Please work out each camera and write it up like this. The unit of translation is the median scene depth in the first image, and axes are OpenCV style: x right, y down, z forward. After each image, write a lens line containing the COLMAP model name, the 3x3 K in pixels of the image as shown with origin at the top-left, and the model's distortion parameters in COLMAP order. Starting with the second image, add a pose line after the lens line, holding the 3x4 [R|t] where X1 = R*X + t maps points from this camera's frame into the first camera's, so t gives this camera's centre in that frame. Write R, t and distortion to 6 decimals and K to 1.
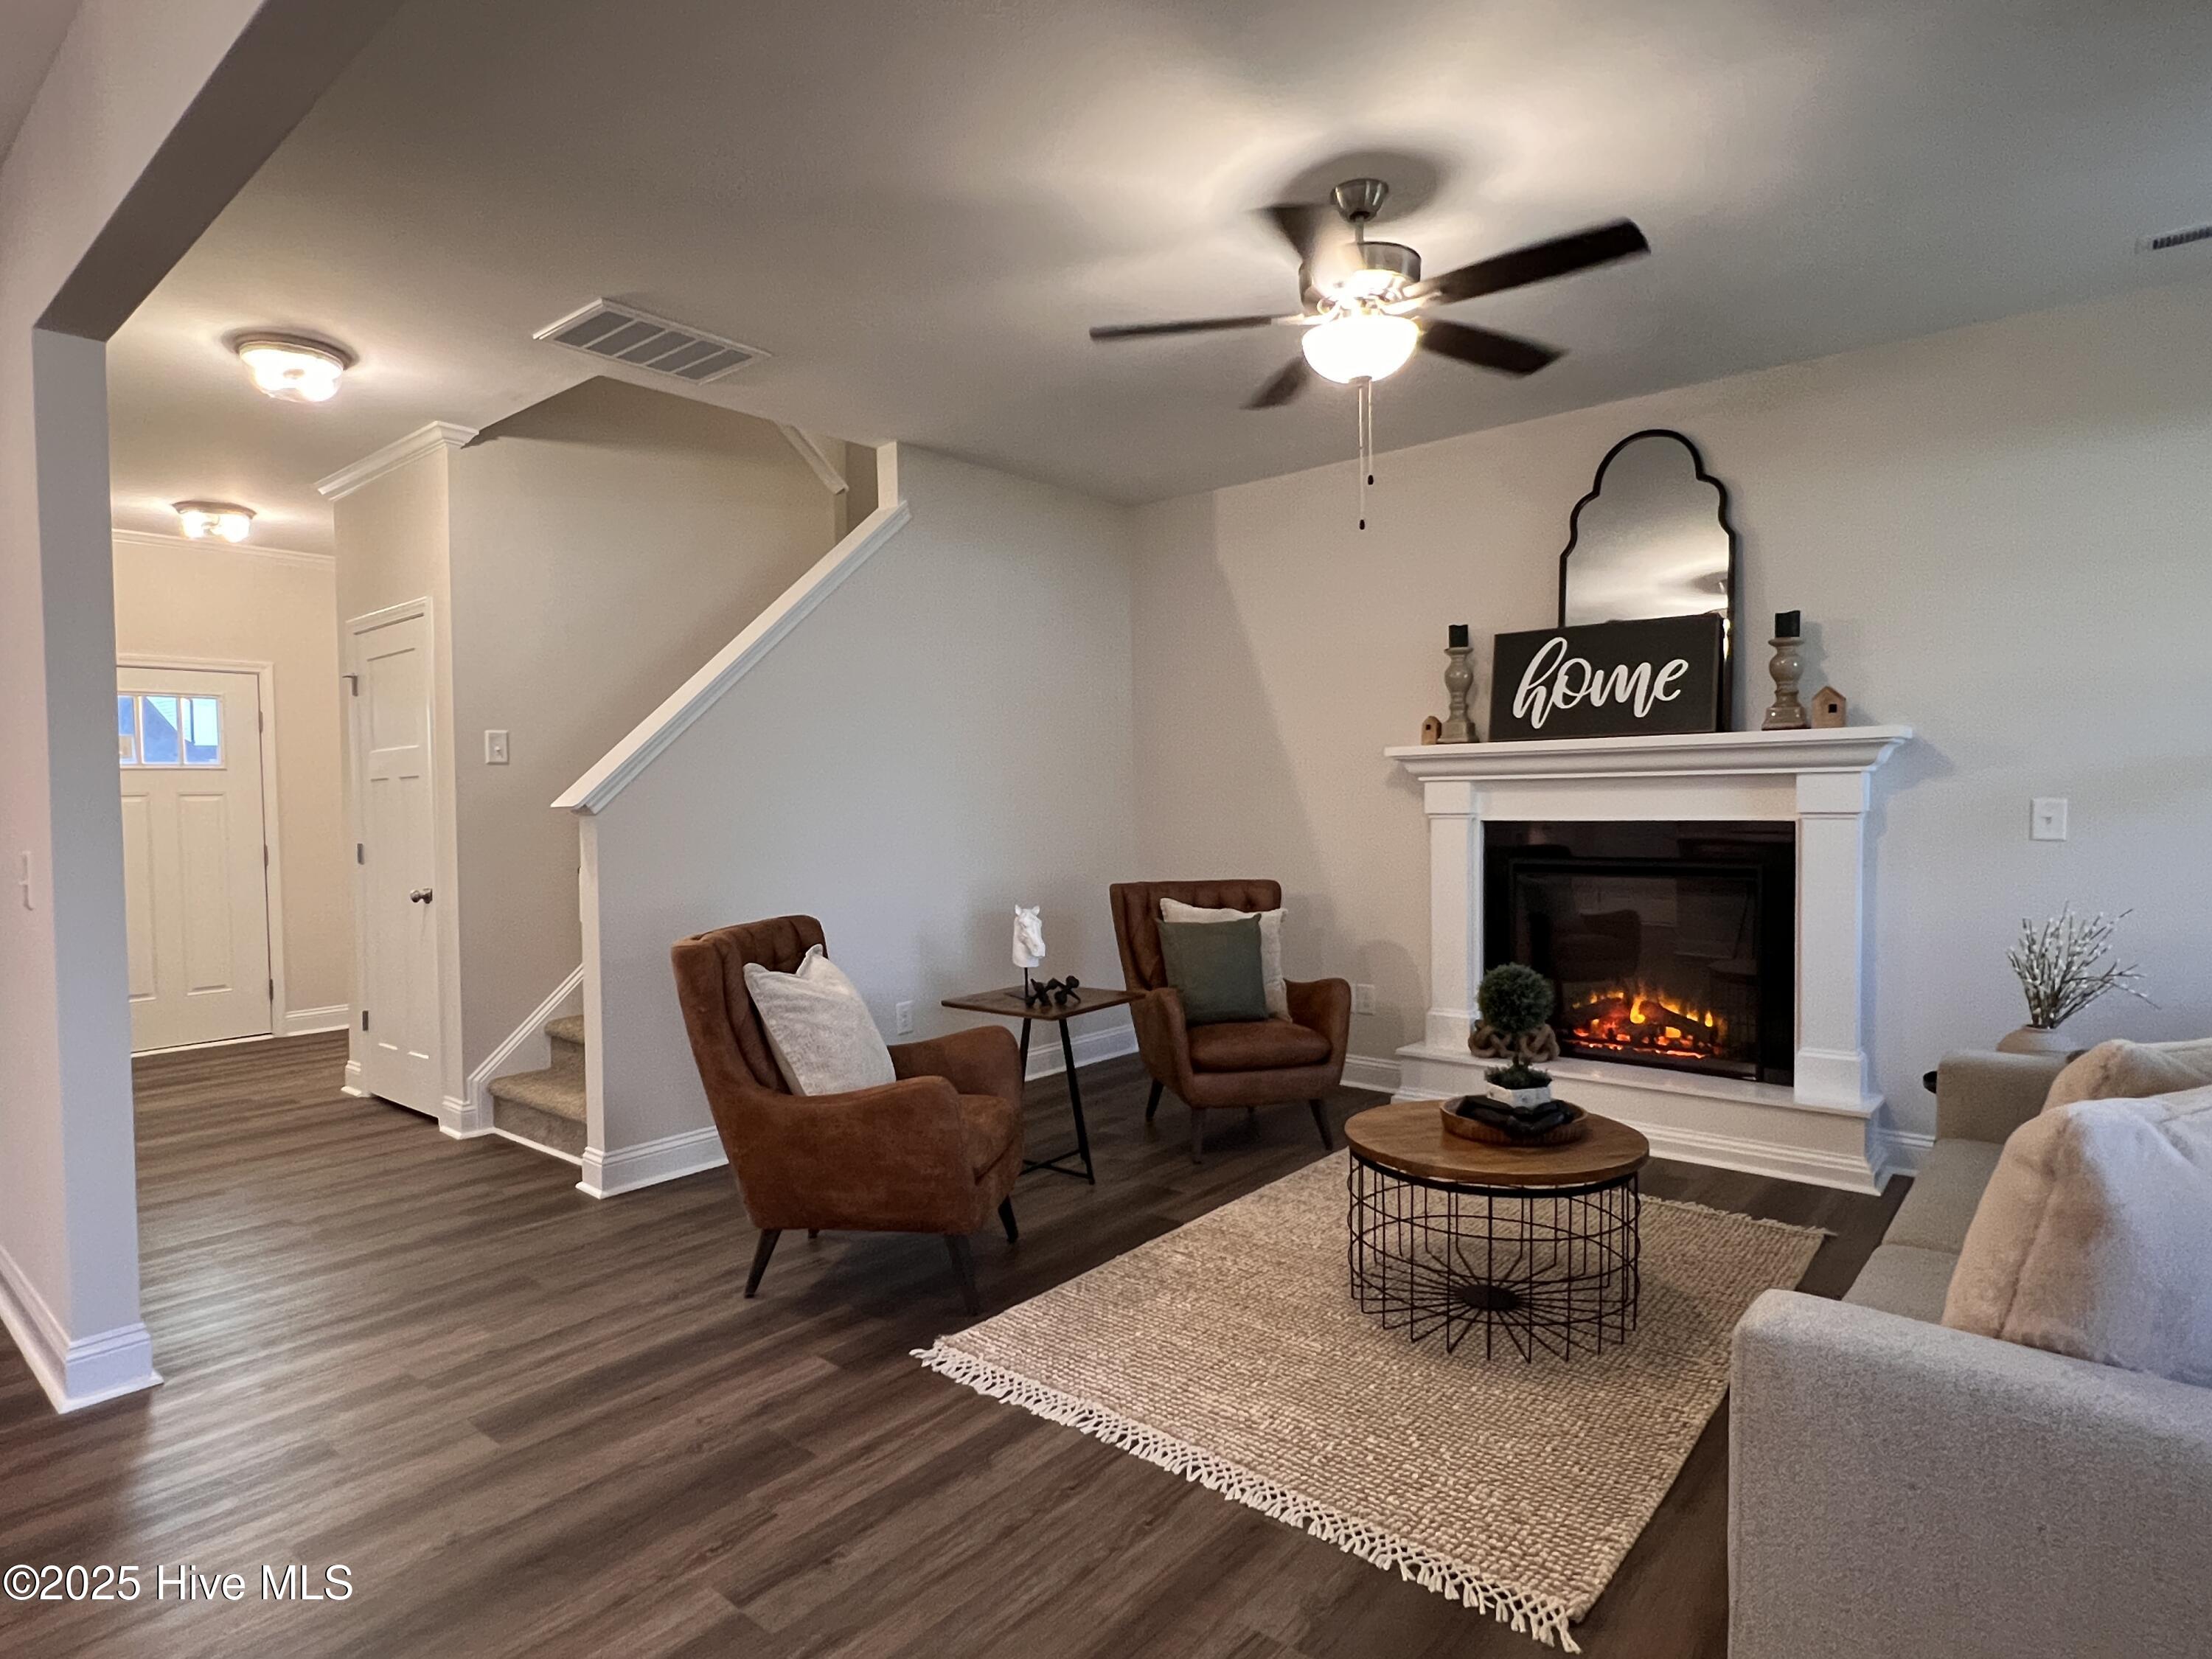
lens RADIAL K [[1180.2, 0, 1103.5], [0, 1180.2, 829.3], [0, 0, 1]] dist [-0.000133, 0.000033]
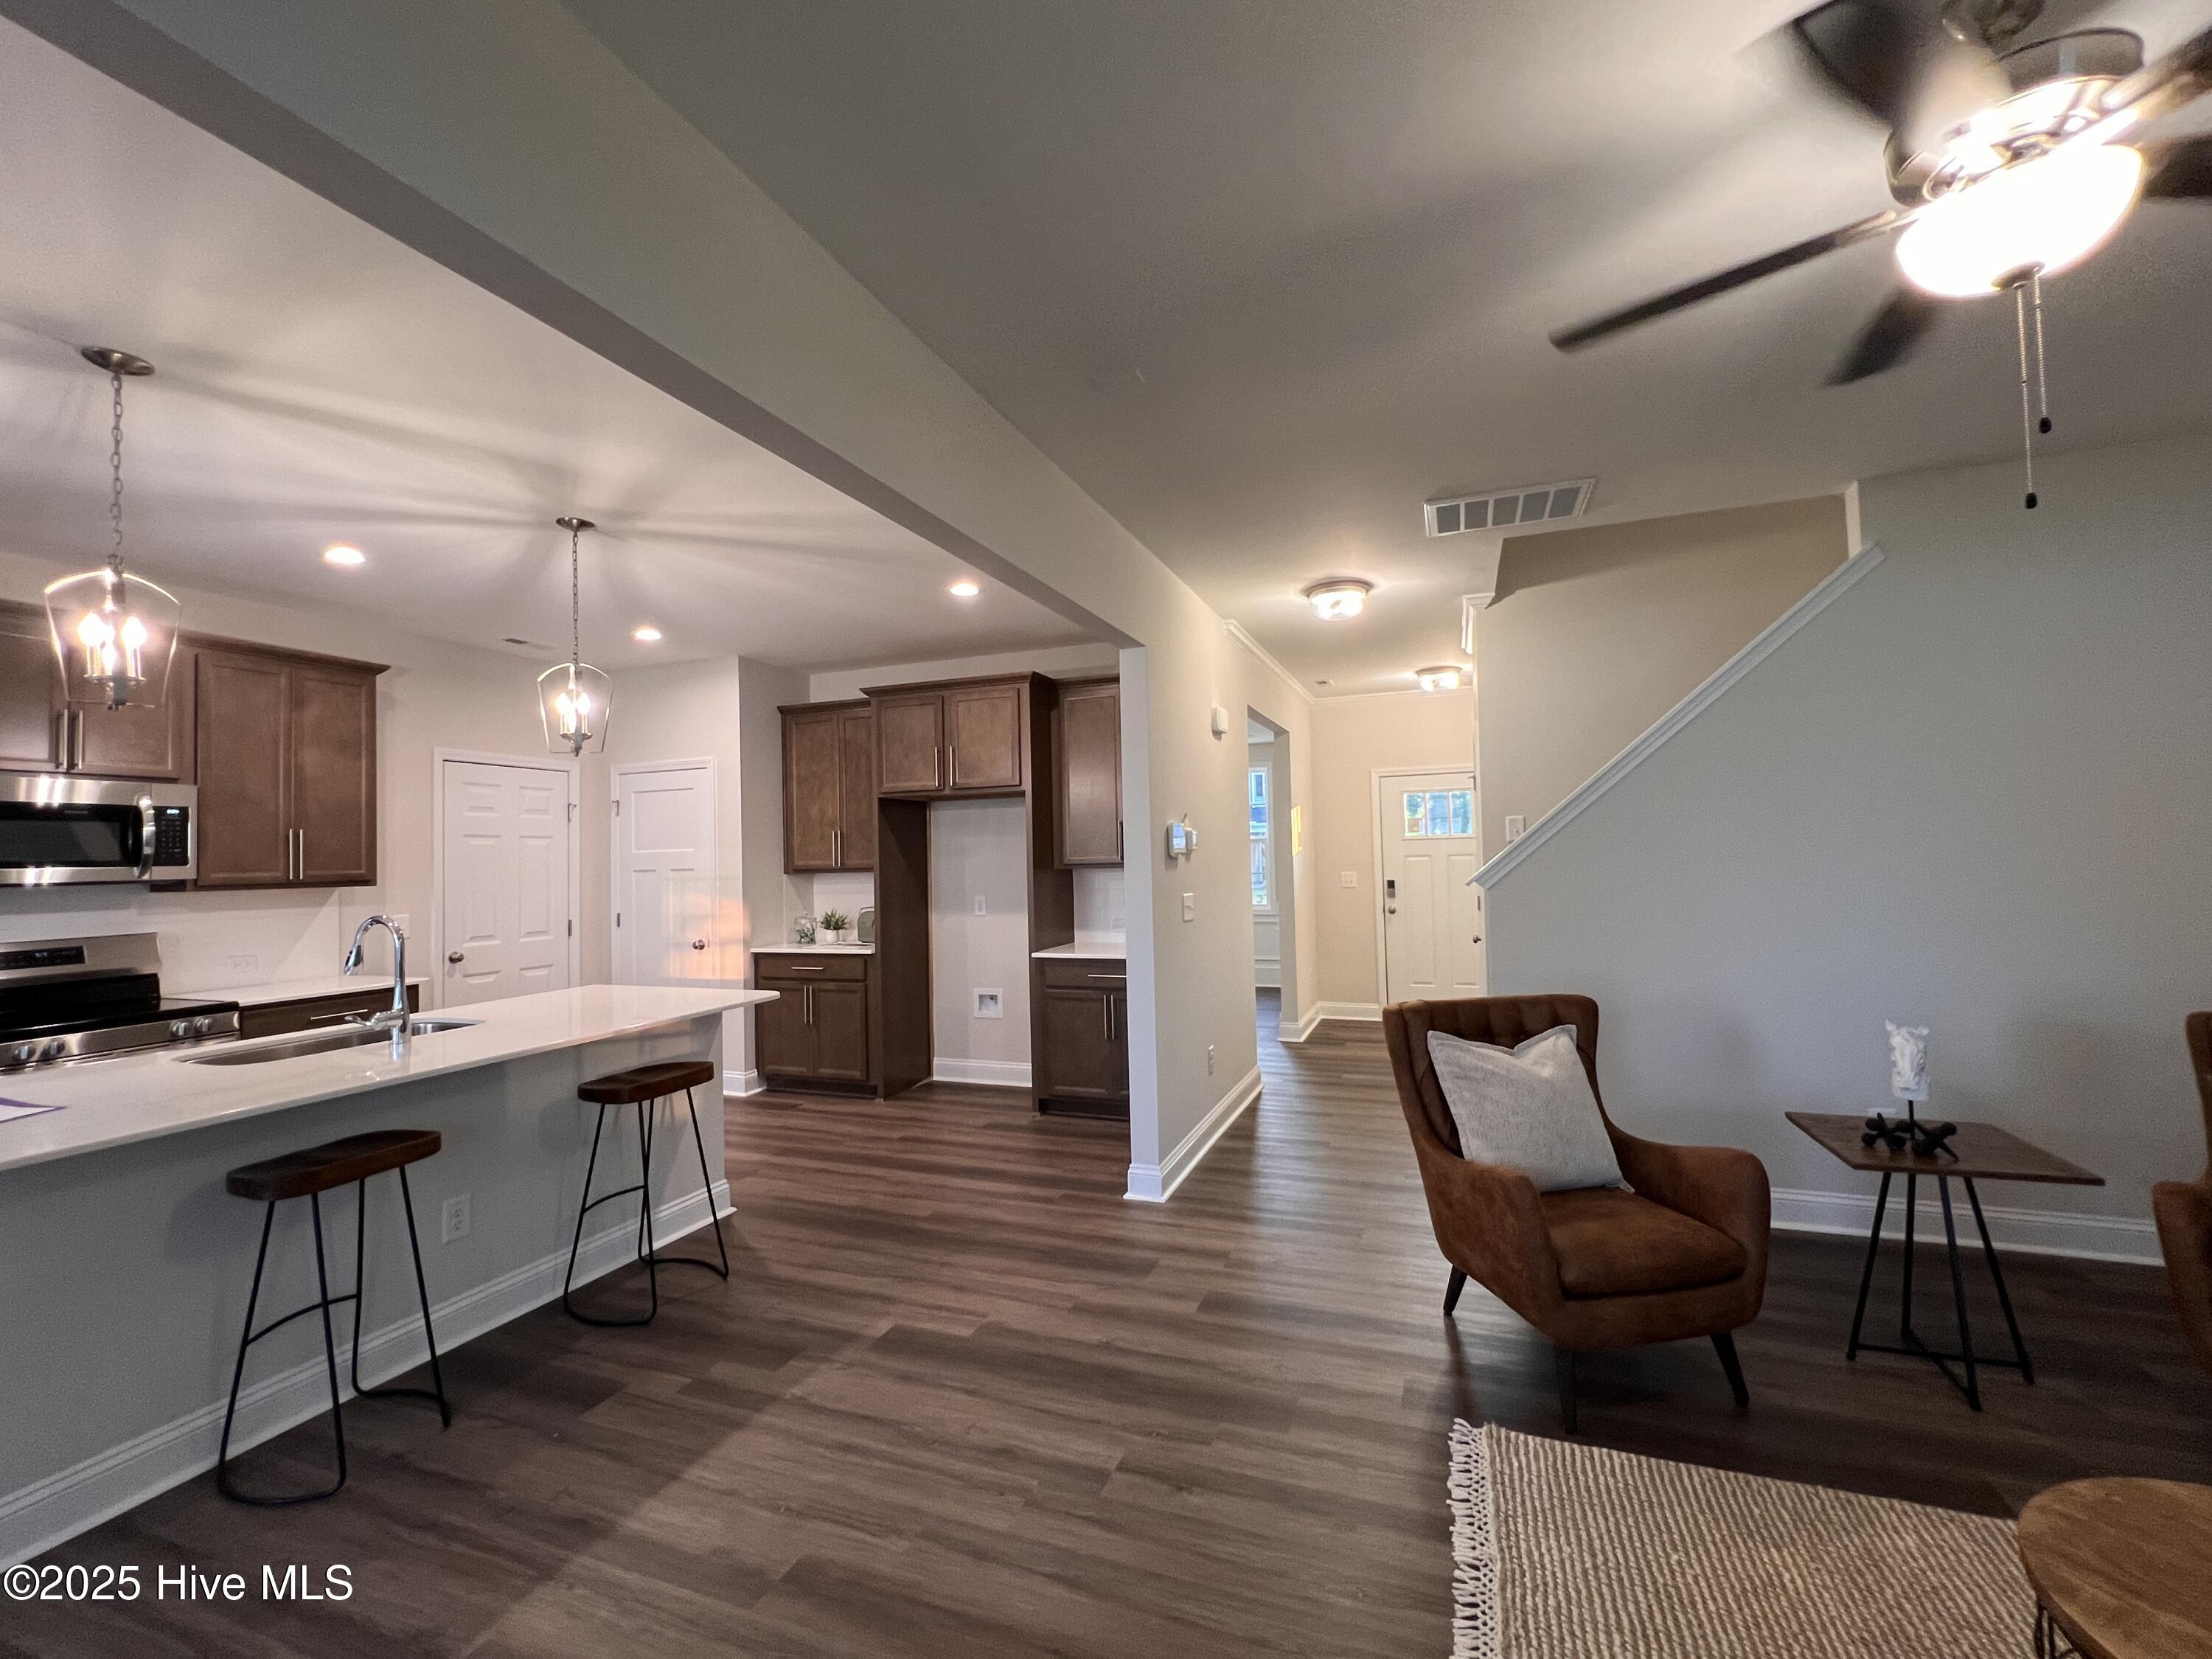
lens RADIAL K [[950.5, 0, 1097.4], [0, 950.5, 828.1], [0, 0, 1]] dist [-0.000113, 0.000028]
pose [[0.338361, -0.022332, -0.940751, 0.404183], [-0.007199, 0.999628, -0.026319, -0.052469], [0.940989, 0.015678, 0.338074, 0.283043]]
